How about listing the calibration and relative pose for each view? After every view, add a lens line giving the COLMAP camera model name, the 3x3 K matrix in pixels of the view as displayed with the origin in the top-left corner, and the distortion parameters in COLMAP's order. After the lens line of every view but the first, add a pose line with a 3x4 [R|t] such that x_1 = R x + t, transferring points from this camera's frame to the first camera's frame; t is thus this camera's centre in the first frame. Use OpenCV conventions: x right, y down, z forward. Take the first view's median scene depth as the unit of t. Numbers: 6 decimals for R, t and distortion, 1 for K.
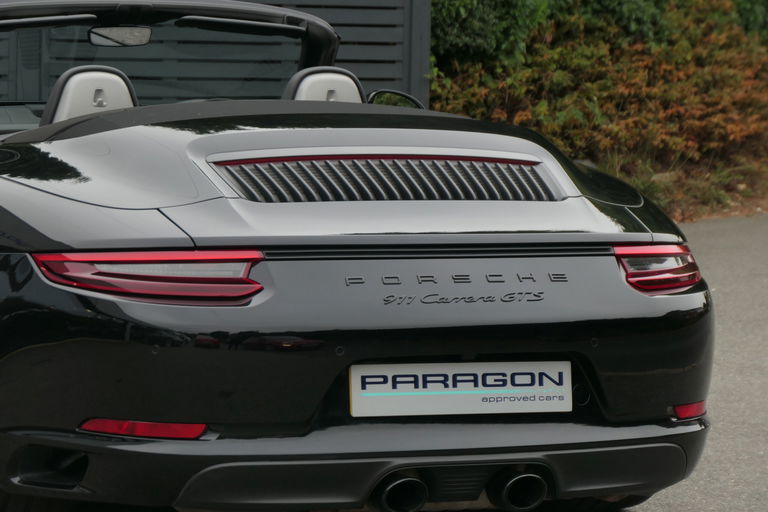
lens RADIAL K [[3227.8, 0, 384.5], [0, 3227.8, 254.9], [0, 0, 1]] dist [0.200183, 0.000000]
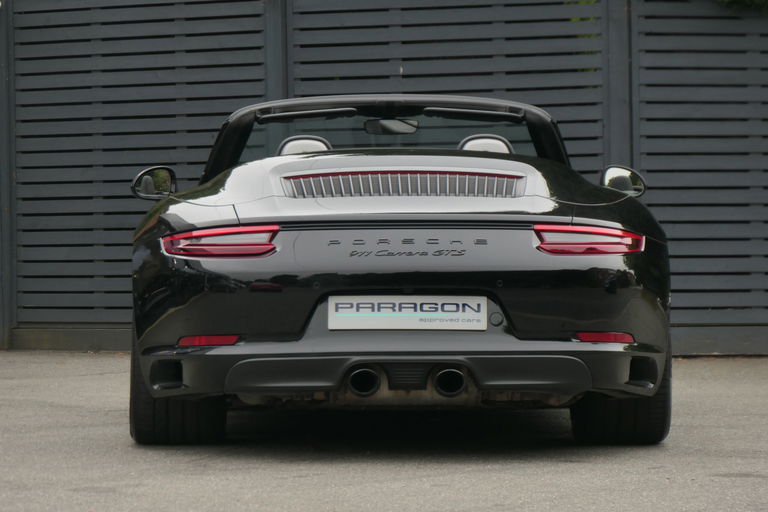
lens RADIAL K [[4819.9, 0, 383.6], [0, 4819.9, 255.0], [0, 0, 1]] dist [-0.283862, 0.000000]
pose [[0.936146, -0.028522, -0.350452, 0.776971], [-0.004743, 0.995589, -0.093697, 0.217792], [0.351579, 0.089376, 0.931882, -1.074000]]
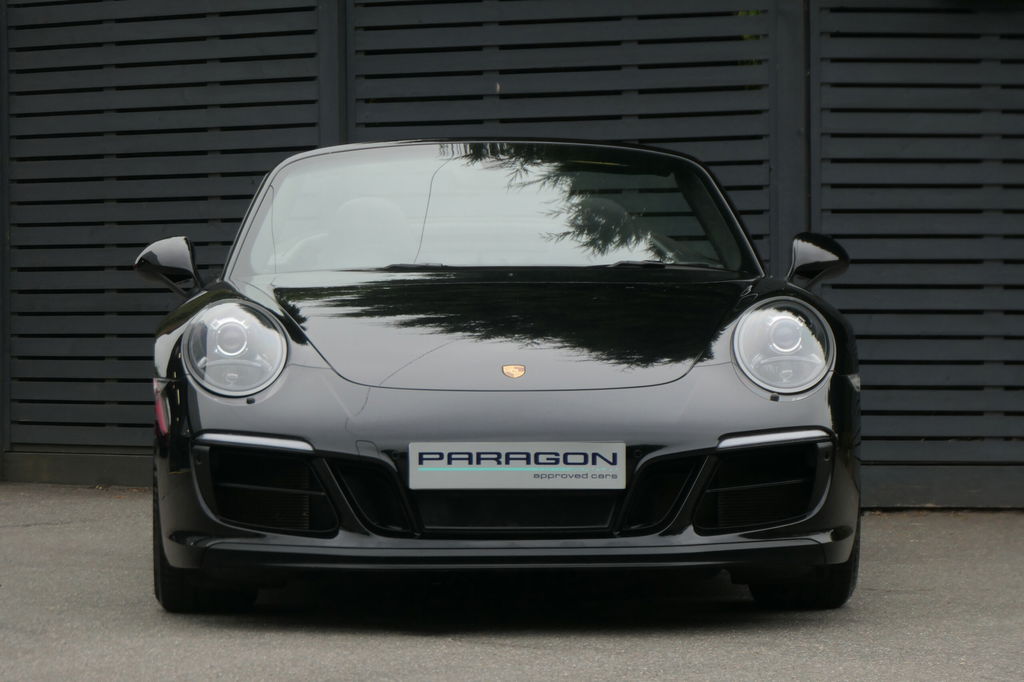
lens RADIAL K [[5701.8, 0, 512.5], [0, 5701.8, 341.8], [0, 0, 1]] dist [-0.203887, 0.000000]
pose [[0.881642, -0.019668, -0.471509, 0.911303], [-0.023975, 0.995974, -0.086375, 0.133176], [0.471310, 0.087456, 0.877621, -0.343204]]
